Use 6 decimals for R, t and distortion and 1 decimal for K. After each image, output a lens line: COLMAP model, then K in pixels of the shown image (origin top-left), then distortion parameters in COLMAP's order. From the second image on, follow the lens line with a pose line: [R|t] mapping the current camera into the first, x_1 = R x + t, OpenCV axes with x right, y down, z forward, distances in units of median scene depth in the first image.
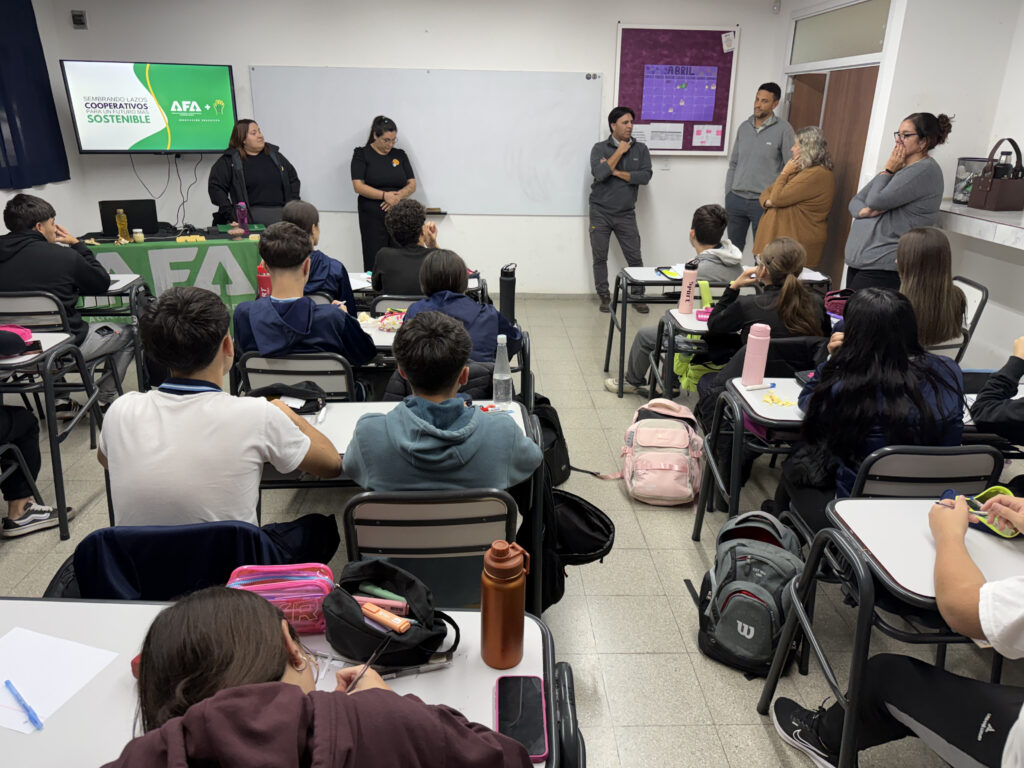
lens RADIAL K [[719.4, 0, 512.0], [0, 719.4, 384.0], [0, 0, 1]] dist [-0.003674, 0.002846]
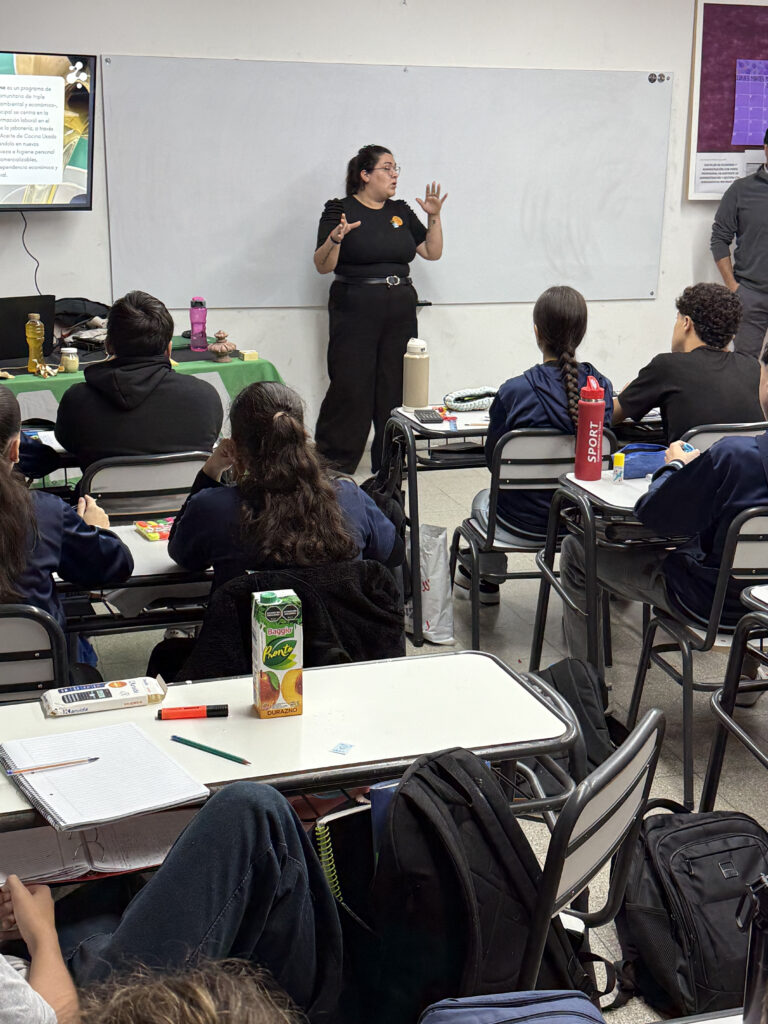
lens RADIAL K [[1360.5, 0, 384.0], [0, 1360.5, 512.0], [0, 0, 1]] dist [0.192679, -0.432200]
pose [[0.963194, -0.075287, 0.258050, -0.460052], [0.098027, 0.992247, -0.076401, 0.011723], [-0.250297, 0.098884, 0.963106, -0.055044]]
